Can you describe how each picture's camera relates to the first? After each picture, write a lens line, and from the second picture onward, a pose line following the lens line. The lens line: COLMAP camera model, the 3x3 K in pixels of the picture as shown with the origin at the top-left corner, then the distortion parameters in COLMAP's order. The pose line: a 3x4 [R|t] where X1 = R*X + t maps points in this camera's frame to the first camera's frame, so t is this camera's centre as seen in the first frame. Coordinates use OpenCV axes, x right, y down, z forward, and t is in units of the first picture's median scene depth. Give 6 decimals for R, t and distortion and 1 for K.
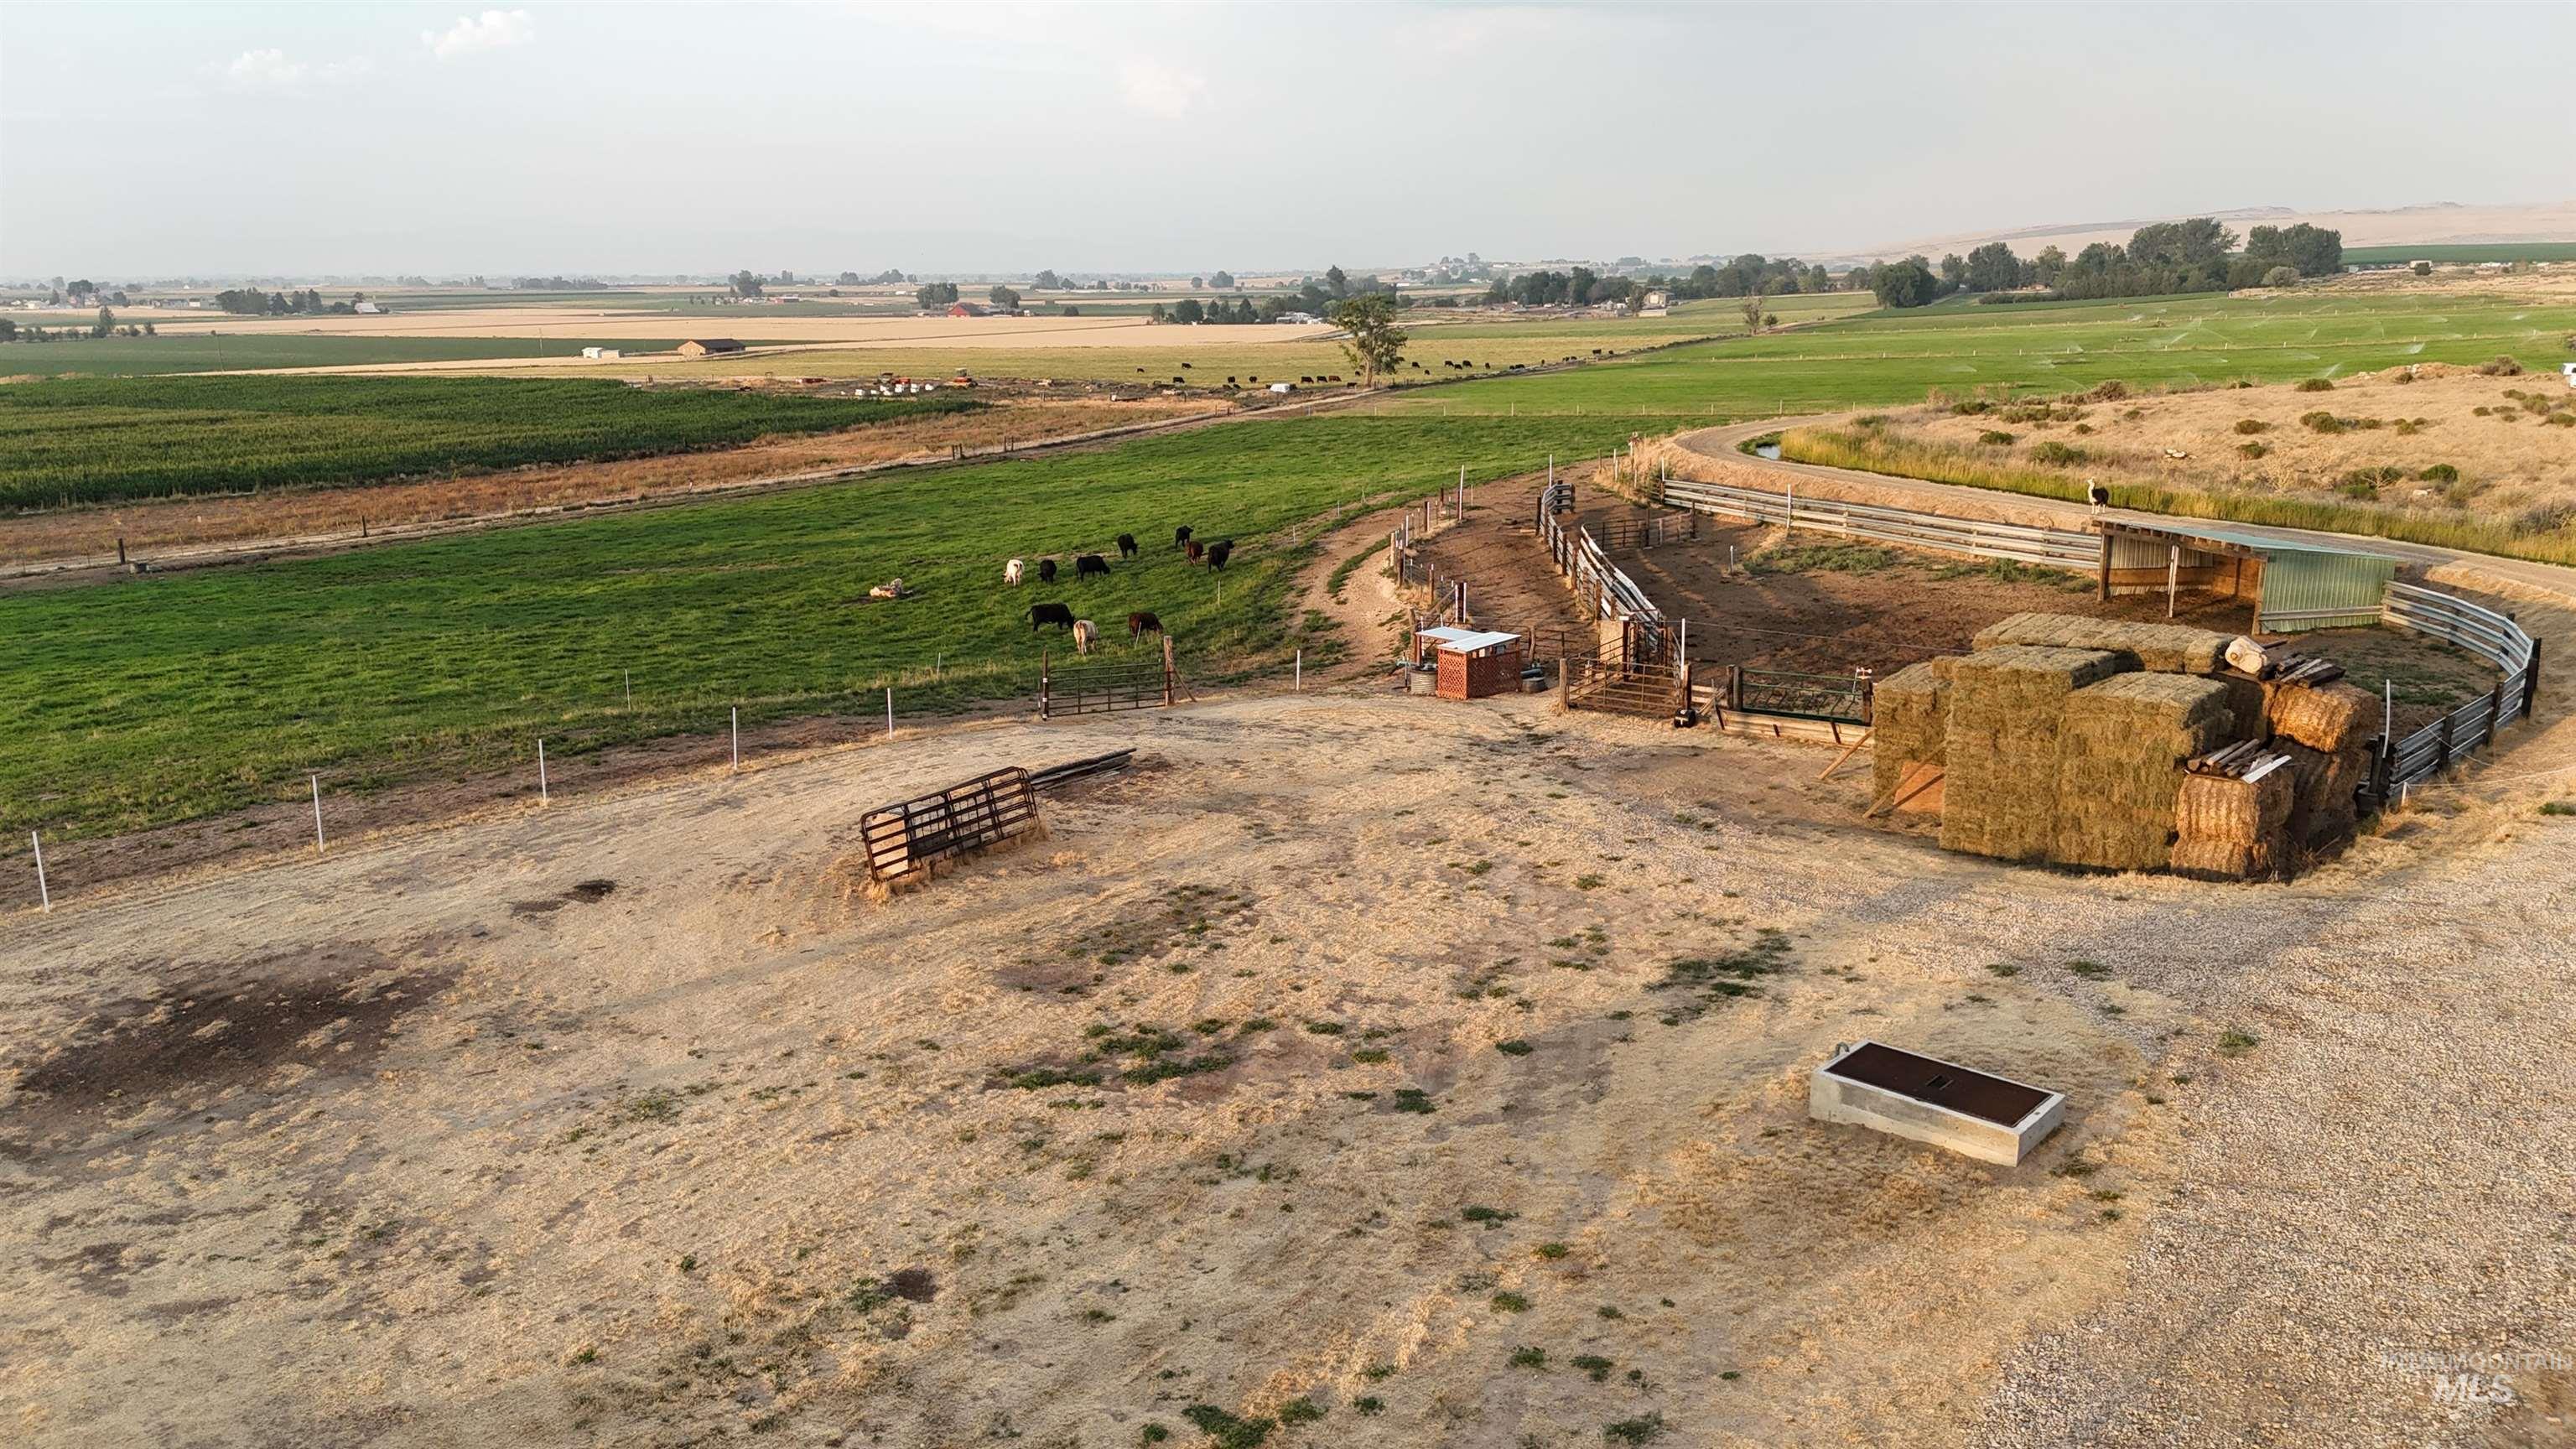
lens RADIAL K [[1900.0, 0, 1299.9], [0, 1900.0, 726.8], [0, 0, 1]] dist [0.071600, -0.062570]
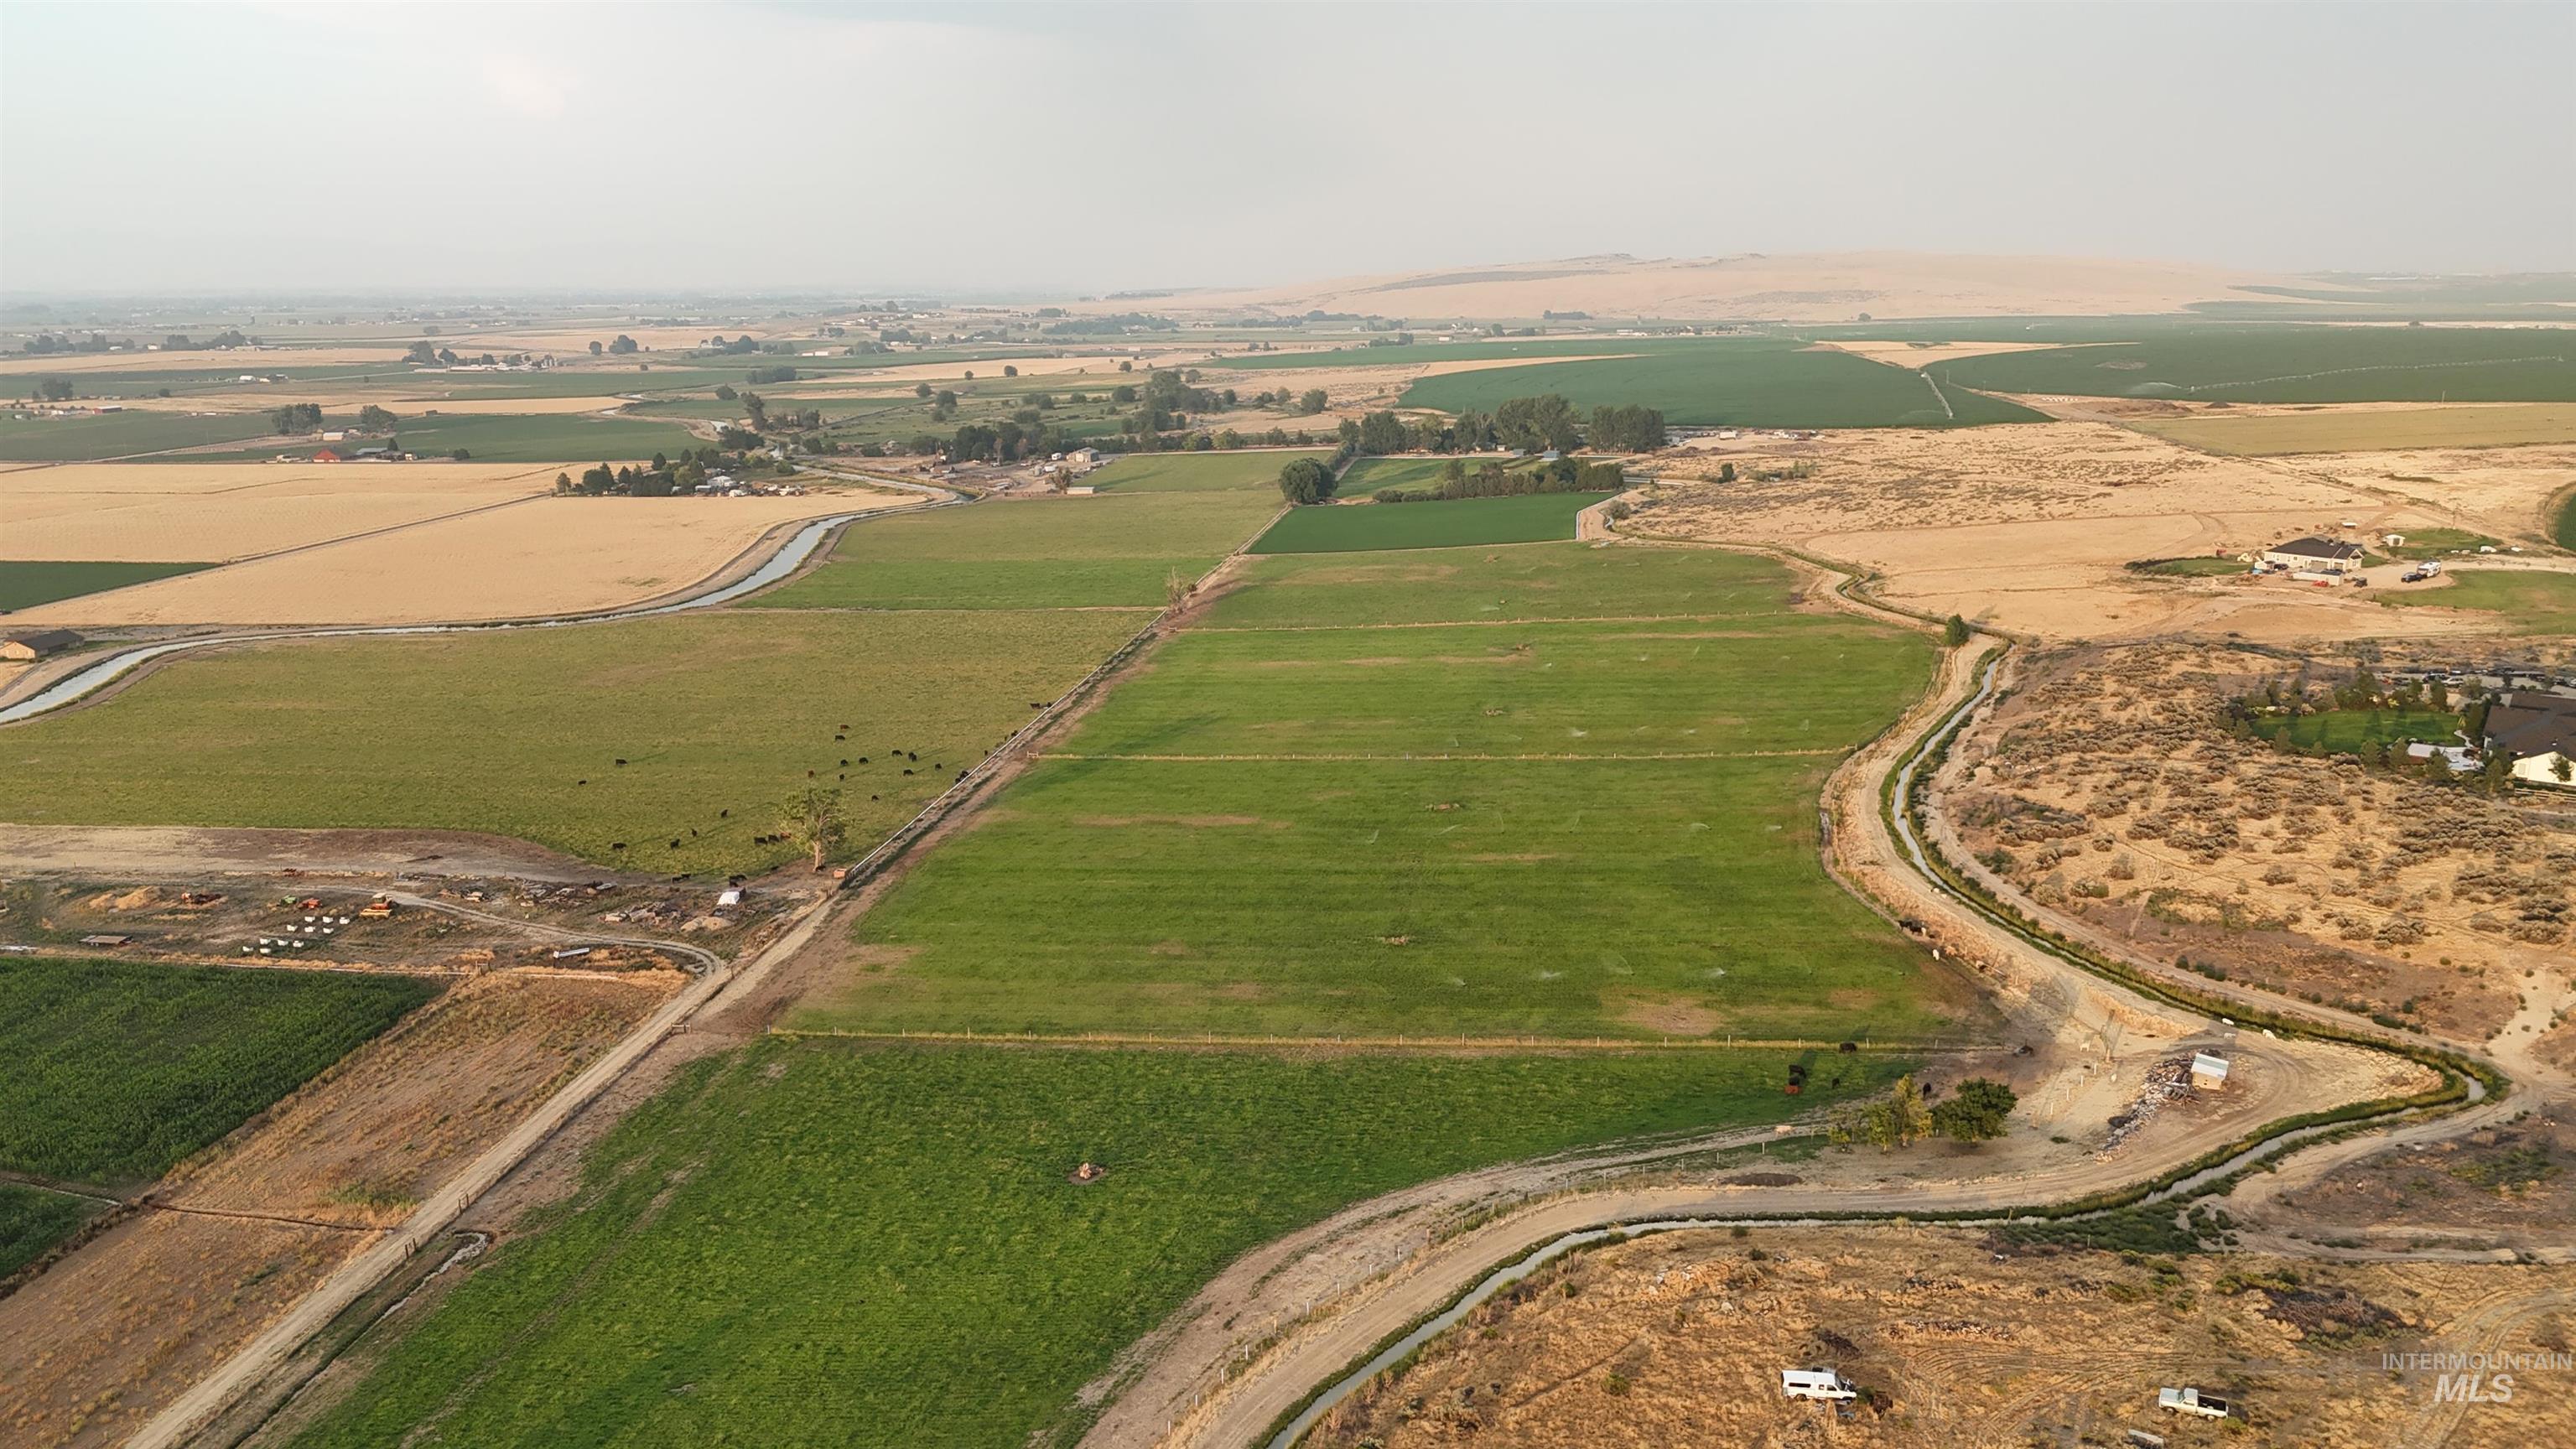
lens RADIAL K [[1900.0, 0, 1302.9], [0, 1900.0, 714.8], [0, 0, 1]] dist [0.071600, -0.062570]
pose [[0.956725, -0.078283, 0.280266, 0.025021], [0.076489, 0.996919, 0.017350, -2.237688], [-0.280760, 0.004838, 0.959766, -0.548820]]
